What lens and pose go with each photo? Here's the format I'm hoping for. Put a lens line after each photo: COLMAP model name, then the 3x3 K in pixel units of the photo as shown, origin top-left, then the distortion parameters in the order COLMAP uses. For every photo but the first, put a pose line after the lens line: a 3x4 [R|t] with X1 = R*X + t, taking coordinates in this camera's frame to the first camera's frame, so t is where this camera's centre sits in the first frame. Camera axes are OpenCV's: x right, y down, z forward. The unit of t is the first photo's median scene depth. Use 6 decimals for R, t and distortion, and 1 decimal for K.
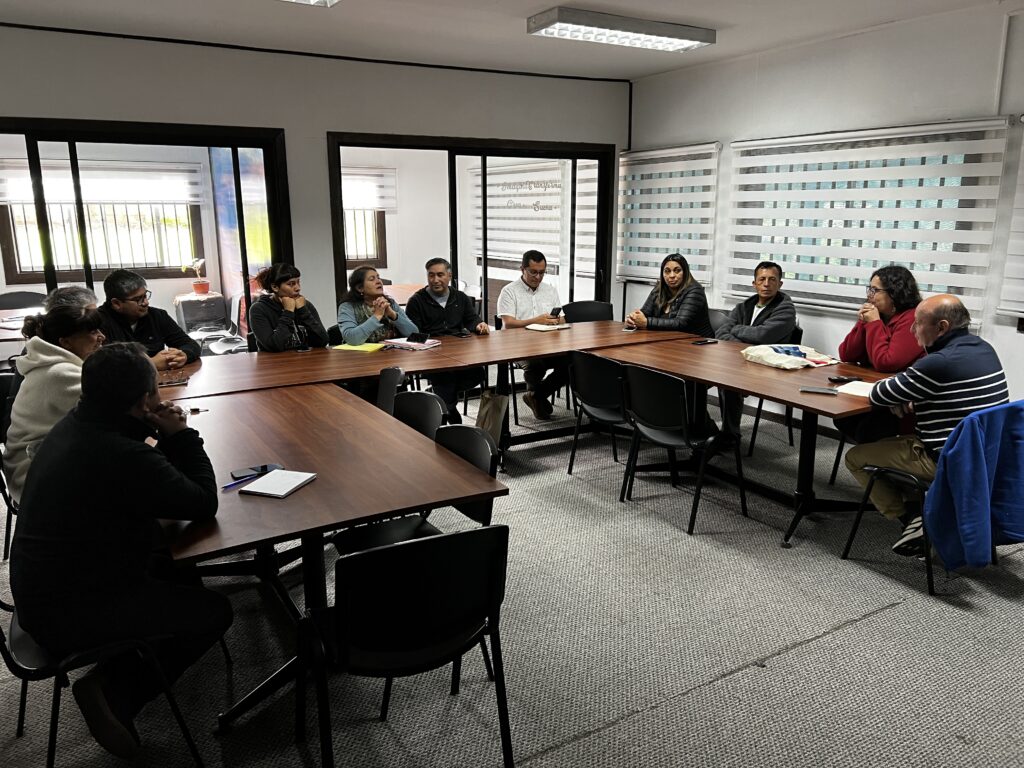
lens RADIAL K [[765.4, 0, 507.2], [0, 765.4, 387.5], [0, 0, 1]] dist [0.047563, -0.053750]
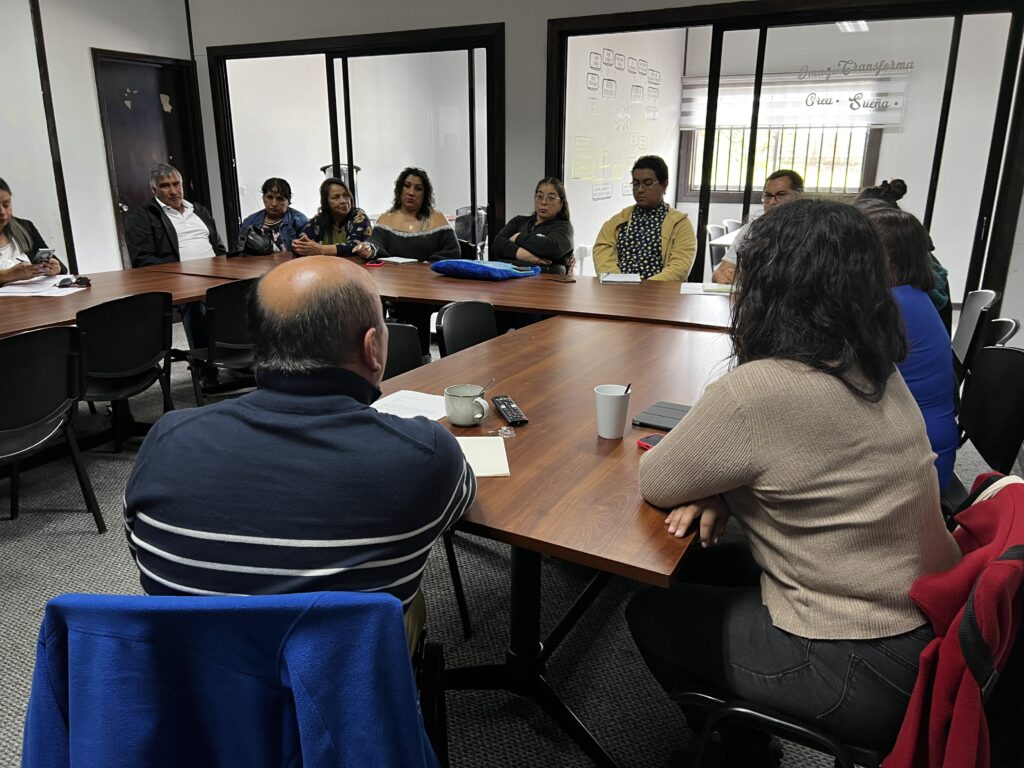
lens RADIAL K [[765.4, 0, 504.8], [0, 765.4, 385.2], [0, 0, 1]] dist [0.047563, -0.053750]
pose [[0.509472, 0.254389, -0.822025, 0.544546], [-0.203333, 0.963838, 0.172255, -0.078145], [0.836118, 0.079386, 0.542774, 0.522486]]
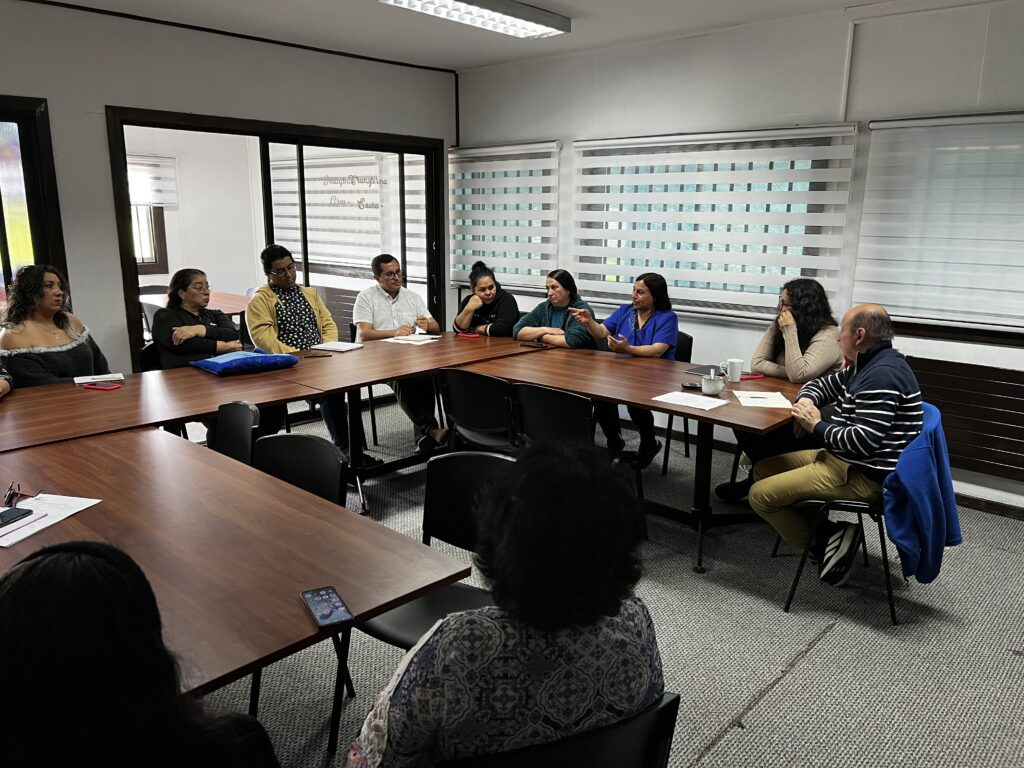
lens RADIAL K [[765.4, 0, 512.9], [0, 765.4, 391.5], [0, 0, 1]] dist [0.047563, -0.053750]
pose [[0.956859, -0.052544, 0.285763, -0.073590], [0.052024, 0.998601, 0.009417, -0.021259], [-0.285858, 0.005856, 0.958254, 0.111206]]
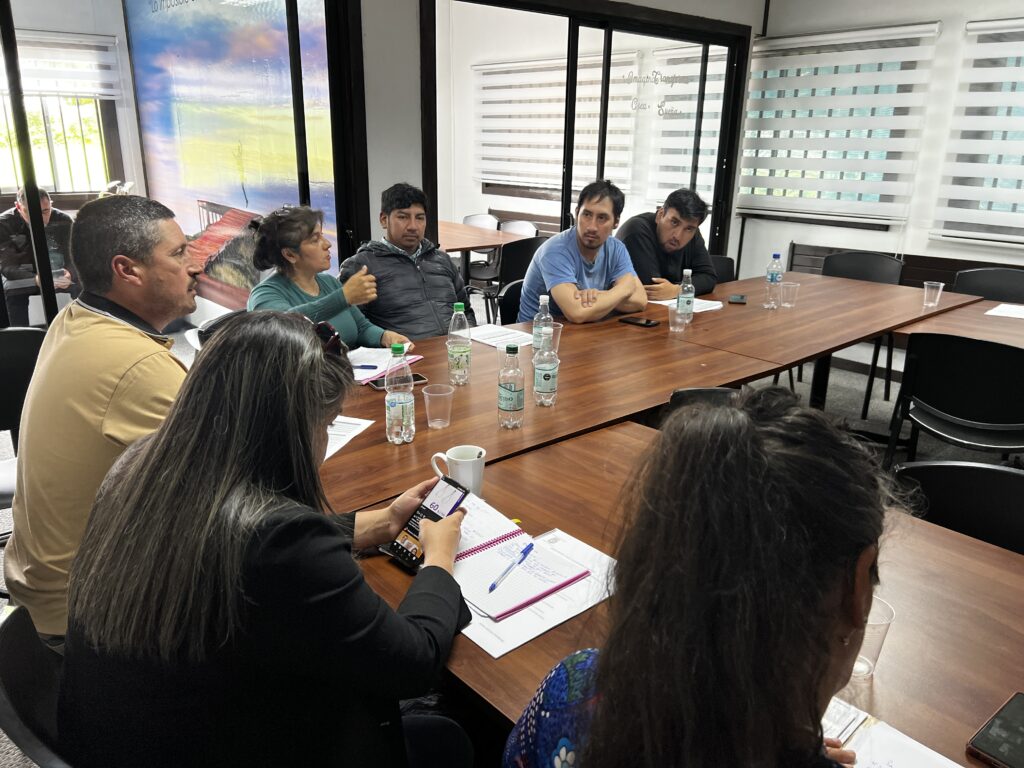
lens RADIAL K [[765.4, 0, 514.7], [0, 765.4, 389.3], [0, 0, 1]] dist [0.047563, -0.053750]
pose [[0.980707, -0.042083, 0.190899, -0.291036], [0.024349, 0.995245, 0.094308, -0.055670], [-0.193960, -0.087841, 0.977069, 0.356850]]
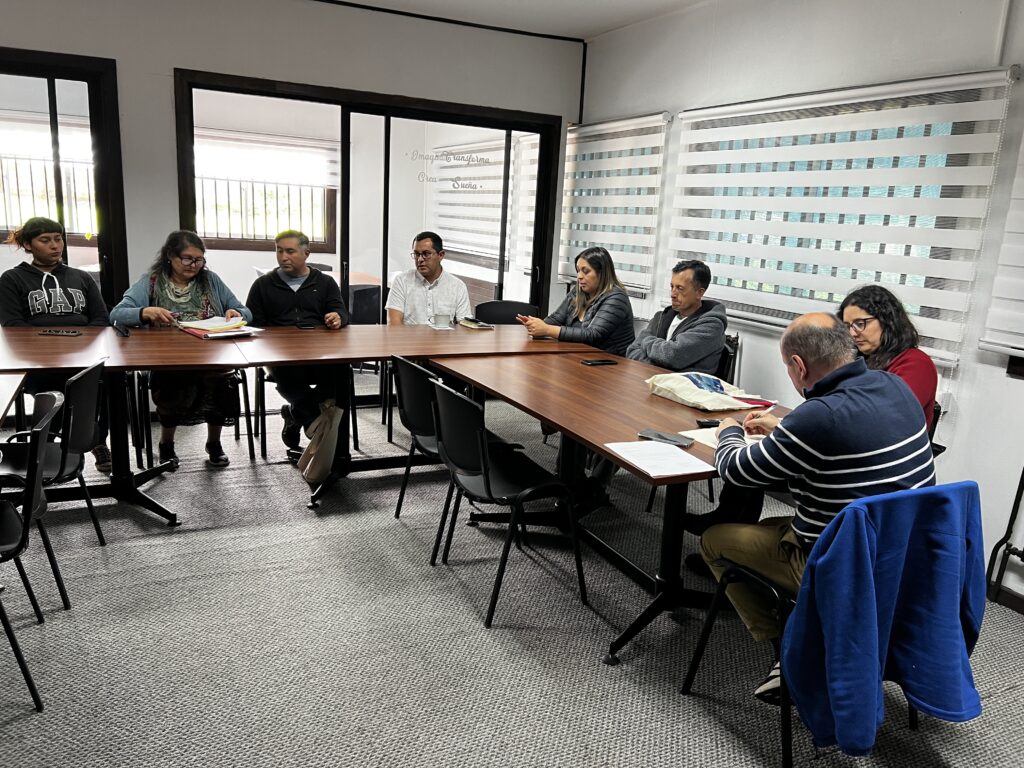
lens RADIAL K [[765.4, 0, 508.6], [0, 765.4, 392.8], [0, 0, 1]] dist [0.047563, -0.053750]
pose [[0.994873, 0.076428, -0.066230, 0.197475], [-0.076618, 0.997060, -0.000335, -0.016116], [0.066009, 0.005407, 0.997804, 0.206192]]
